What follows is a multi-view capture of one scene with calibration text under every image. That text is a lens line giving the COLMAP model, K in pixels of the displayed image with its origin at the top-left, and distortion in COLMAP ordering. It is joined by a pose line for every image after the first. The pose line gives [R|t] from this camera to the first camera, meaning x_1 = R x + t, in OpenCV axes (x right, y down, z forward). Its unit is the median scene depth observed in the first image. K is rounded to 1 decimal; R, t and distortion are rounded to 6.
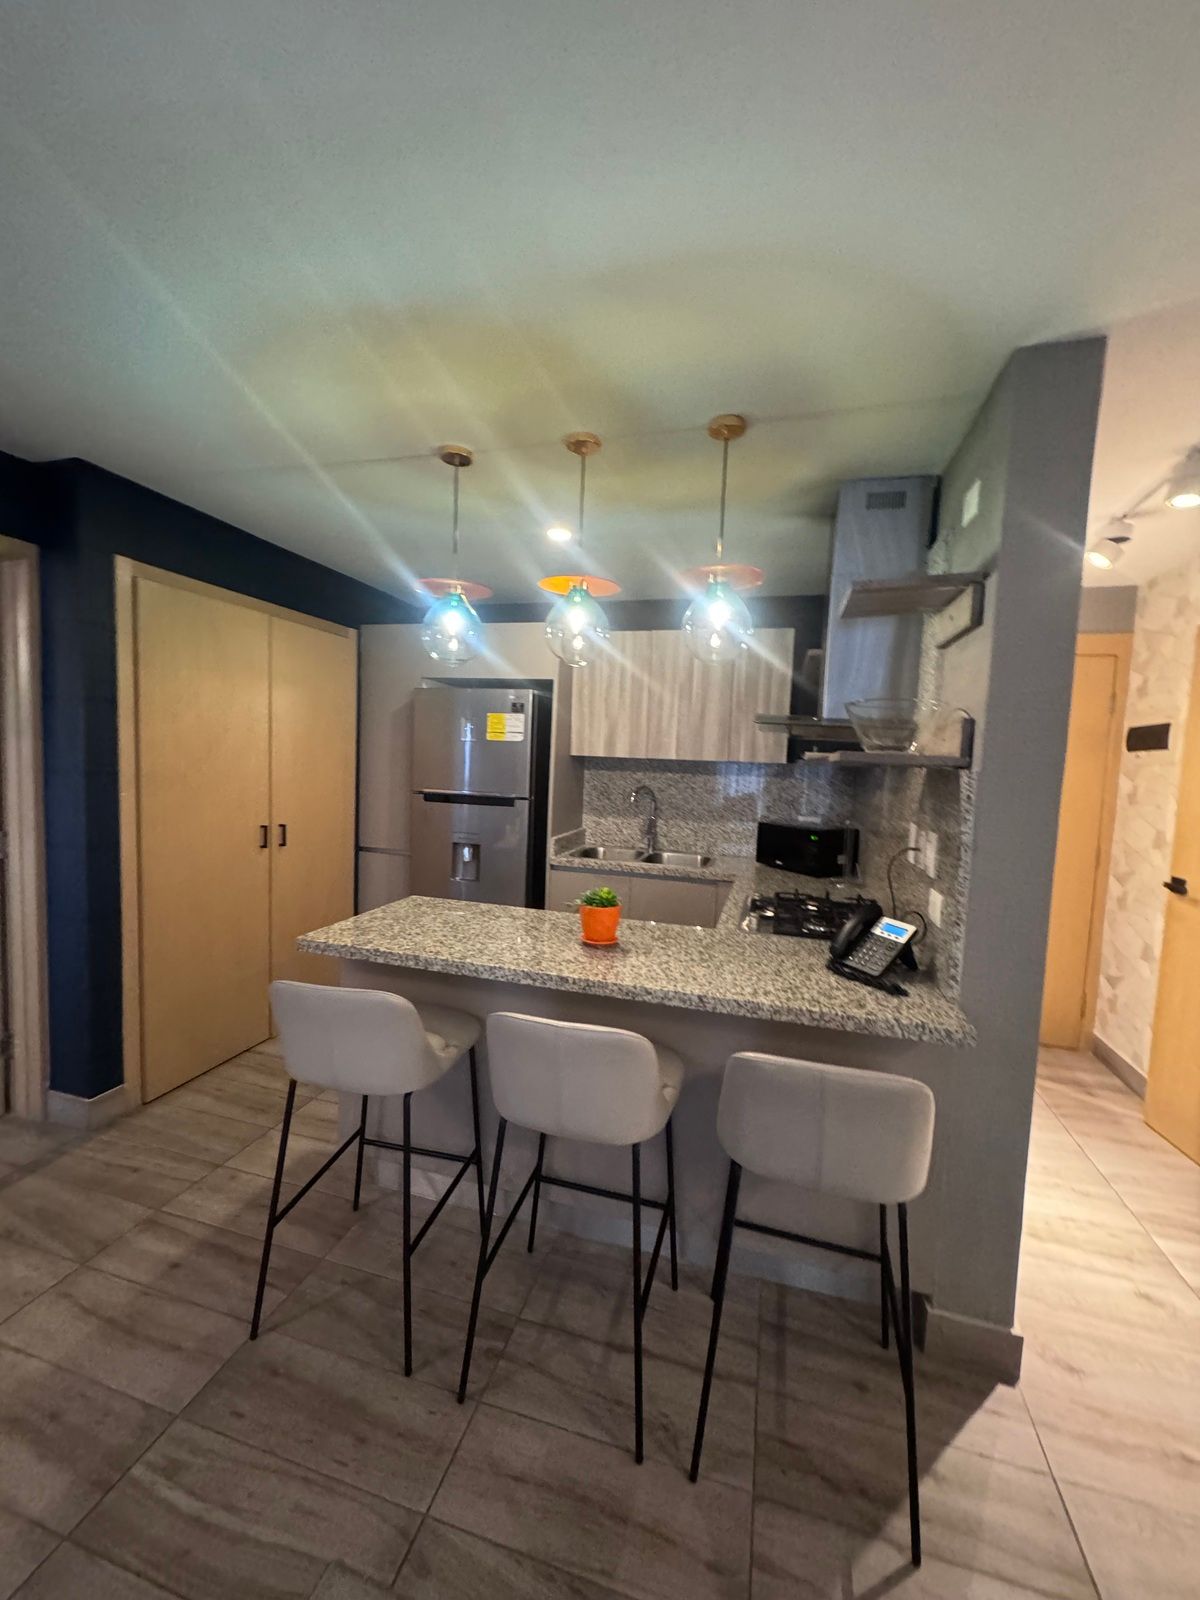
lens RADIAL K [[620.6, 0, 590.9], [0, 620.6, 803.3], [0, 0, 1]] dist [0.000404, 0.000162]
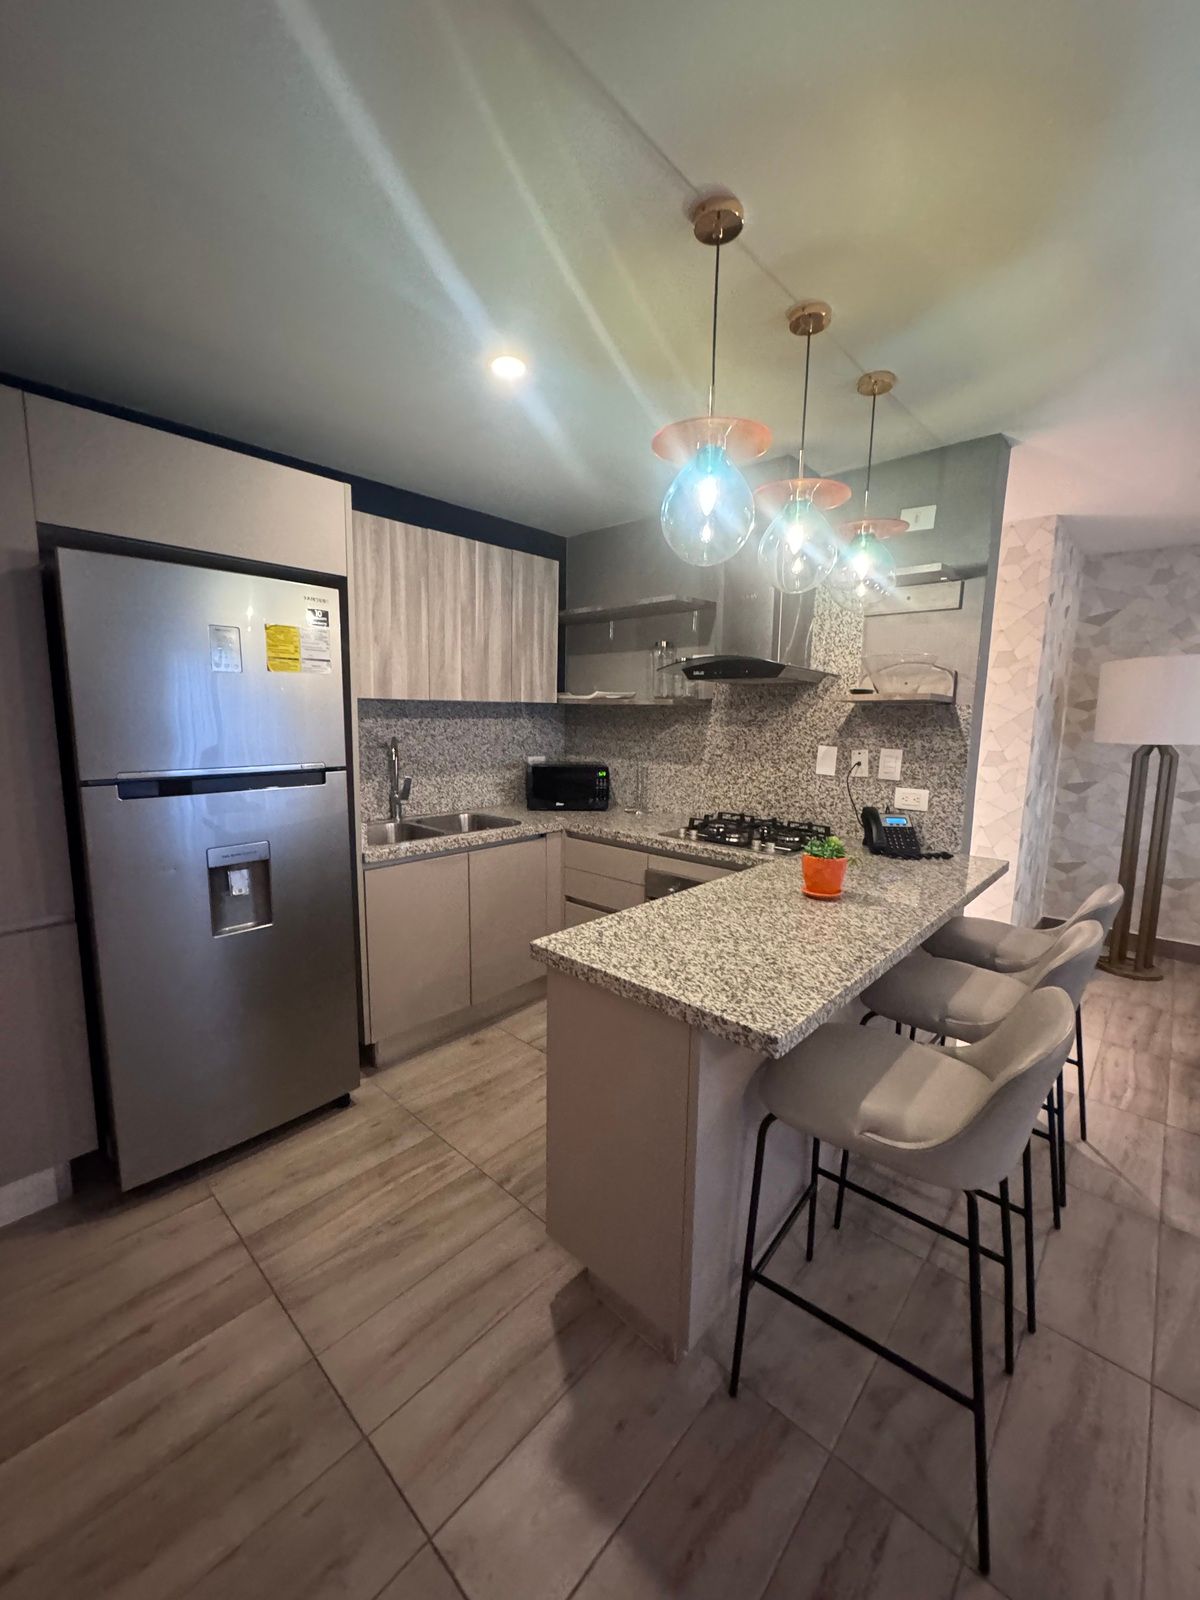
lens RADIAL K [[628.9, 0, 600.0], [0, 628.9, 800.0], [0, 0, 1]] dist [0.001327, -0.000037]
pose [[0.449121, -0.154214, 0.880062, -0.536194], [0.069456, 0.988037, 0.137689, -0.044021], [-0.890767, -0.000713, 0.454459, 0.471851]]
